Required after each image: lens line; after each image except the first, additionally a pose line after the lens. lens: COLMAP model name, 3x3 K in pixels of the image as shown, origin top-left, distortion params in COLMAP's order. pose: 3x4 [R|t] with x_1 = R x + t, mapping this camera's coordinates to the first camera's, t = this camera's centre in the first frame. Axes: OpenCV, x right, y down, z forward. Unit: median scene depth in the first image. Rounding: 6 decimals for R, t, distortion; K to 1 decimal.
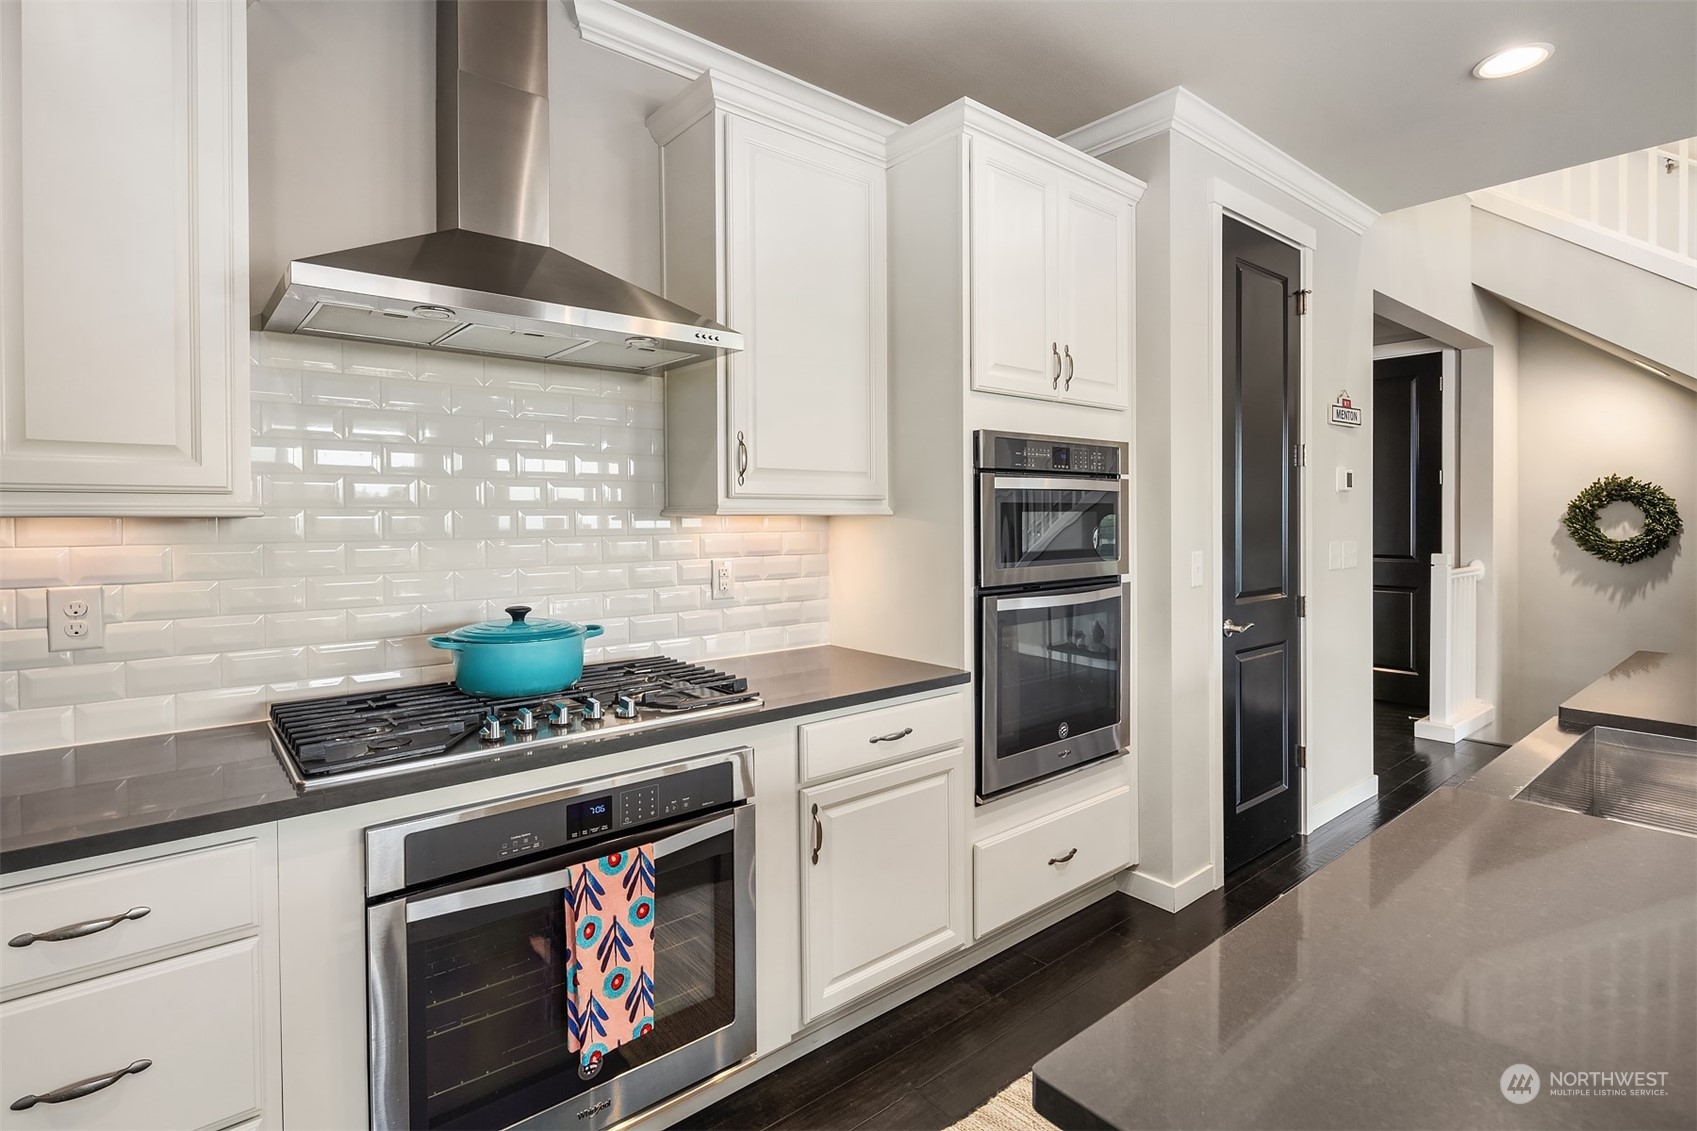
lens RADIAL K [[822.6, 0, 831.3], [0, 822.6, 520.2], [0, 0, 1]] dist [-0.001250, -0.000665]
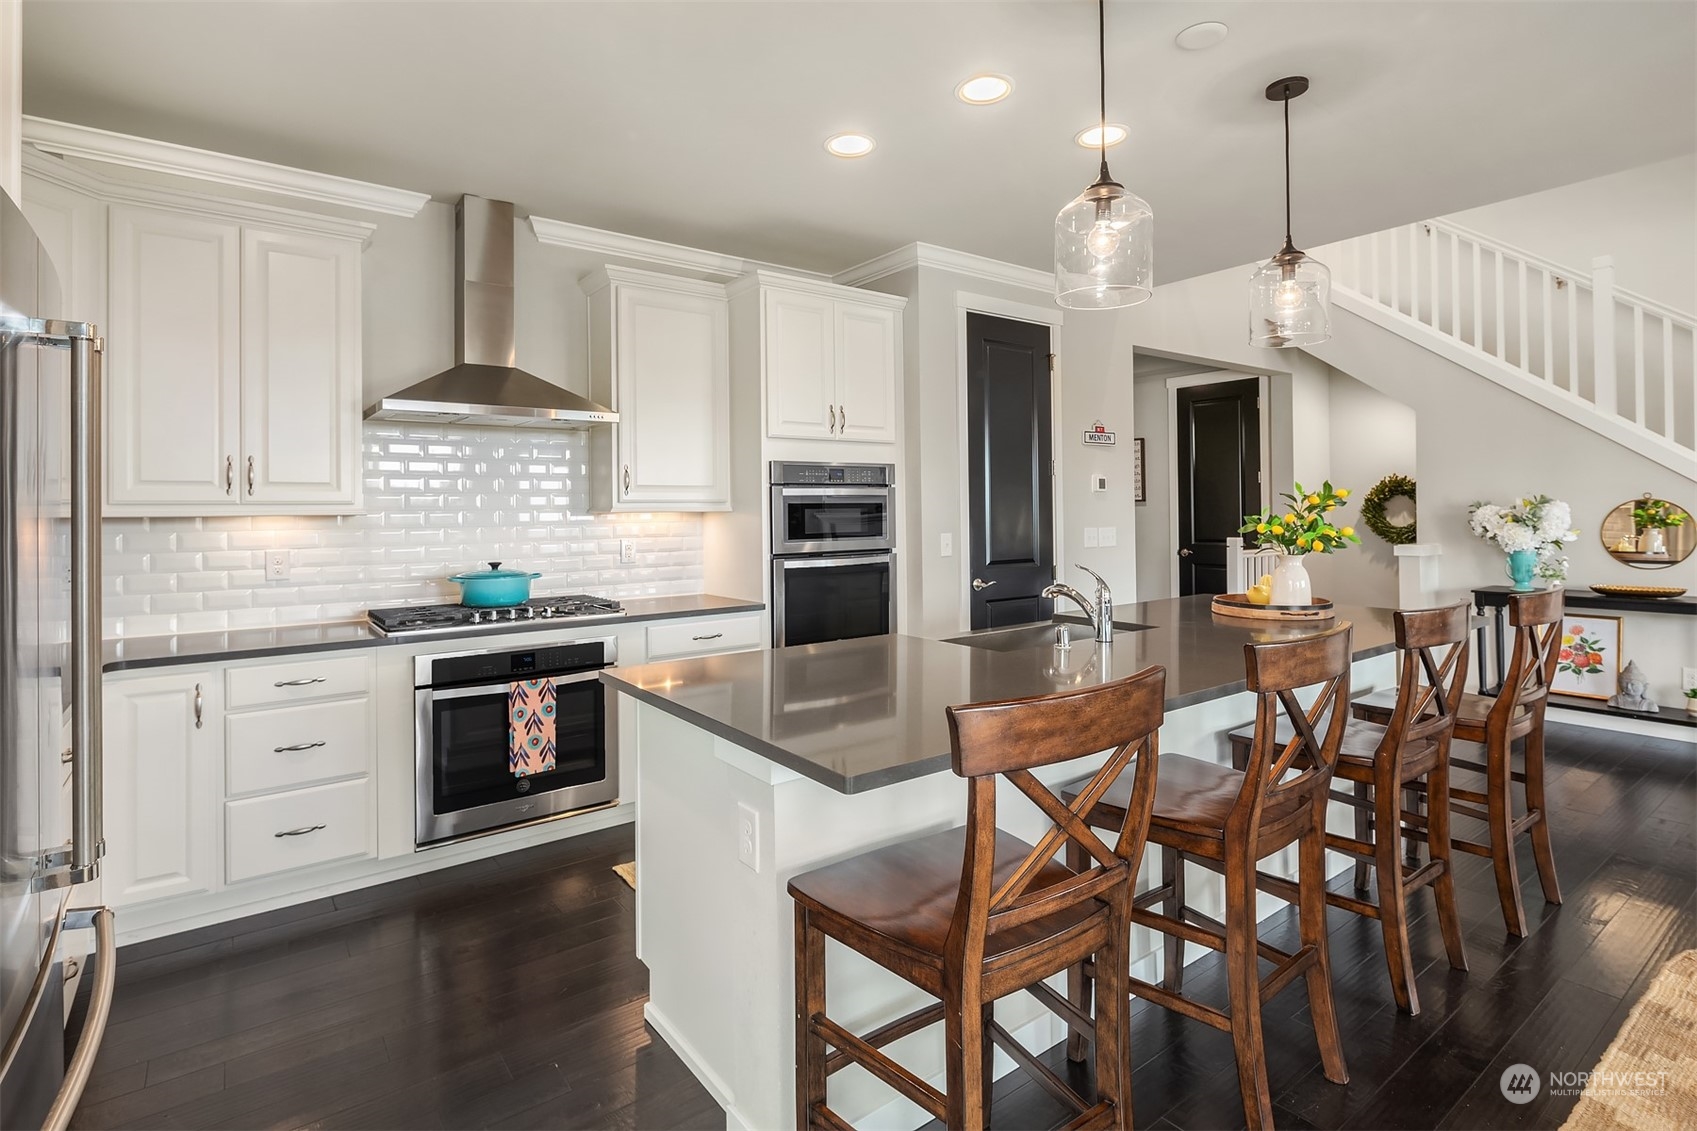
lens RADIAL K [[832.7, 0, 850.3], [0, 832.7, 499.4], [0, 0, 1]] dist [0.000577, 0.000187]
pose [[0.999097, -0.008645, -0.041599, 0.432360], [0.007797, 0.999759, -0.020508, 0.006253], [0.041766, 0.020166, 0.998924, -0.737146]]
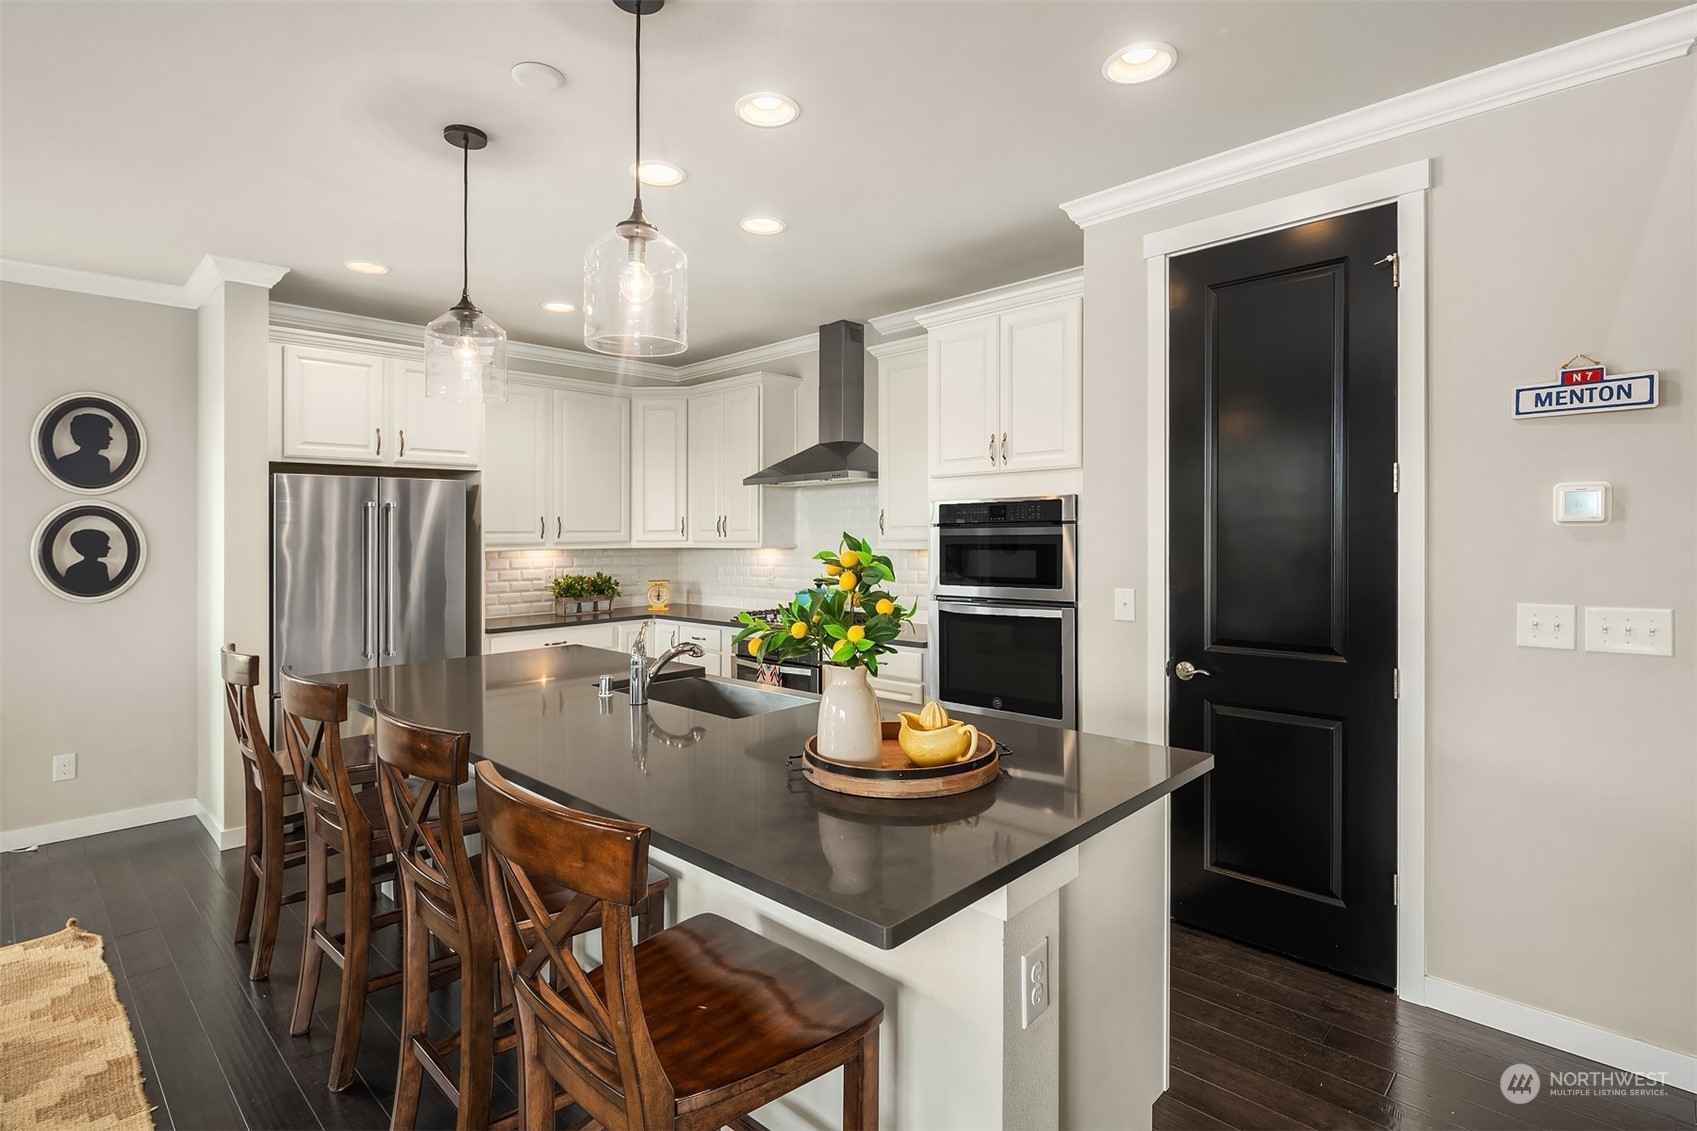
lens RADIAL K [[832.3, 0, 843.5], [0, 832.3, 541.1], [0, 0, 1]] dist [-0.000669, -0.000377]
pose [[0.110996, 0.002083, -0.993819, 1.960037], [-0.008673, 0.999962, 0.001127, -0.029441], [0.993783, 0.008494, 0.111010, 0.662109]]
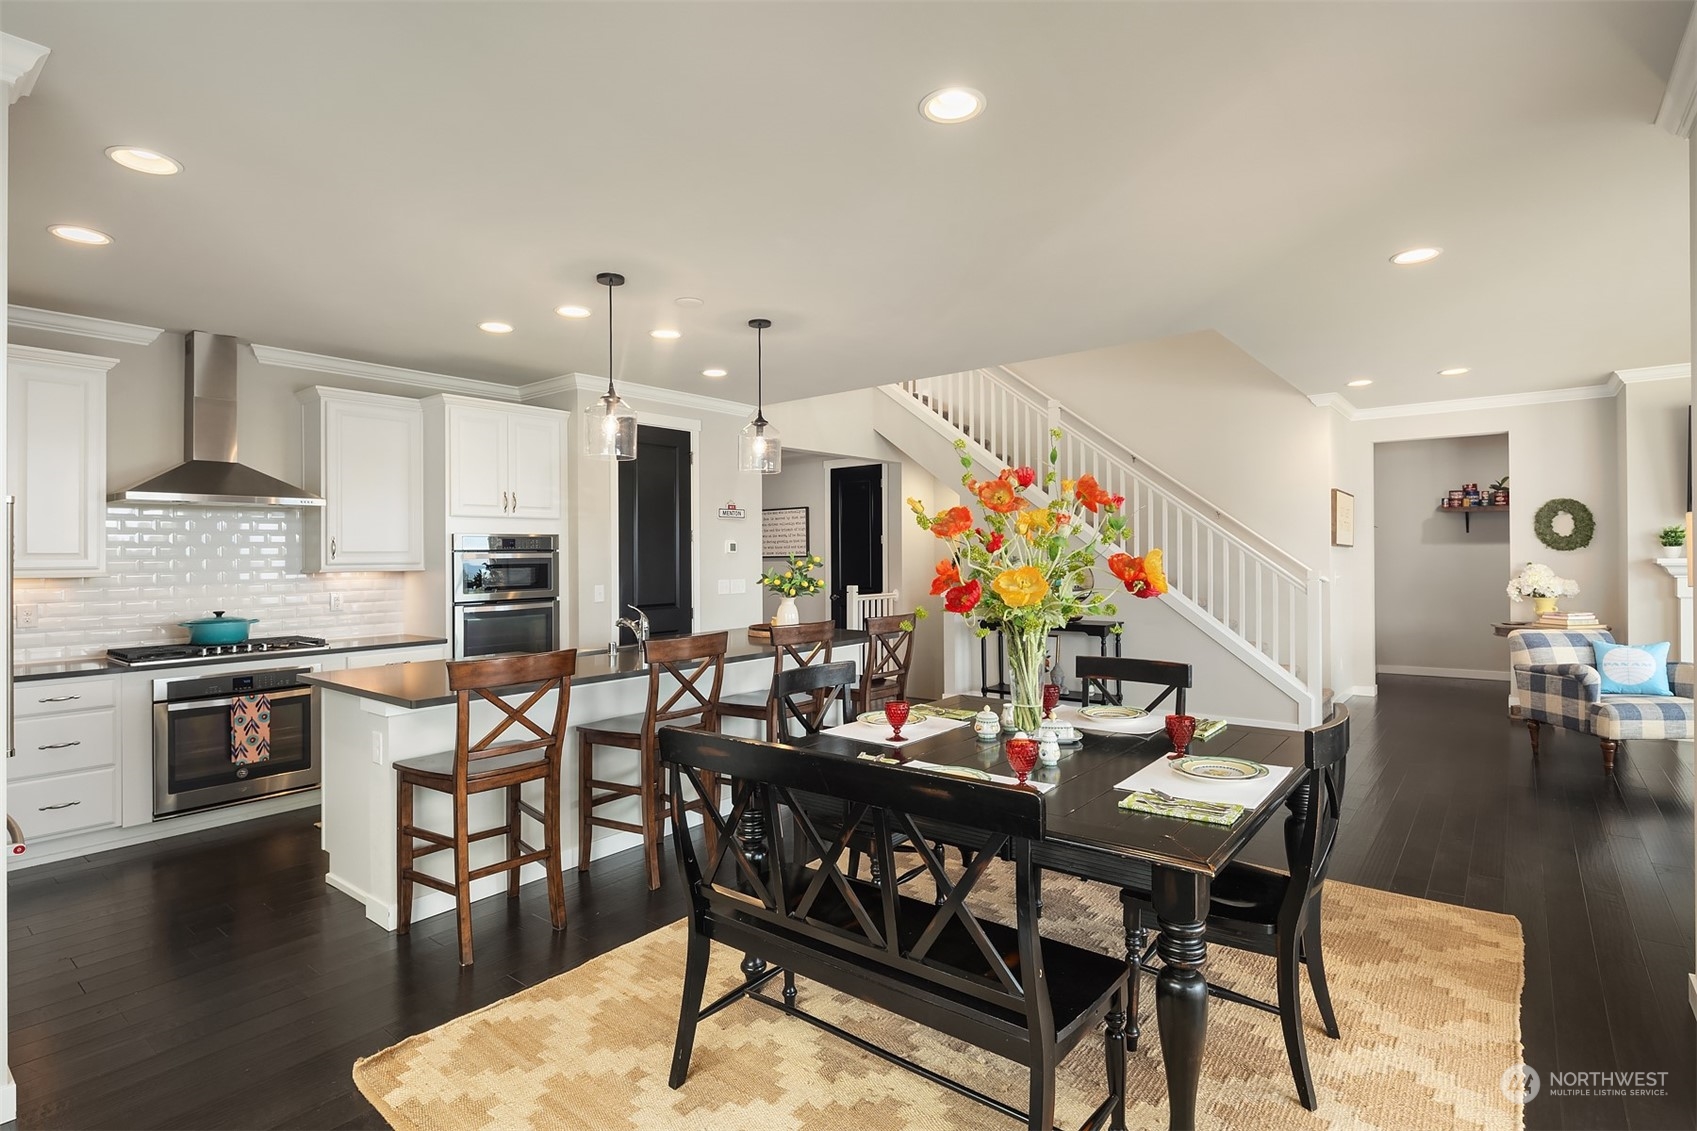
lens RADIAL K [[832.3, 0, 843.5], [0, 832.3, 541.1], [0, 0, 1]] dist [-0.000669, -0.000377]
pose [[0.978175, -0.005872, 0.207701, 0.800558], [0.011491, 0.999600, -0.025856, -0.016874], [-0.207466, 0.027679, 0.977851, -1.574578]]
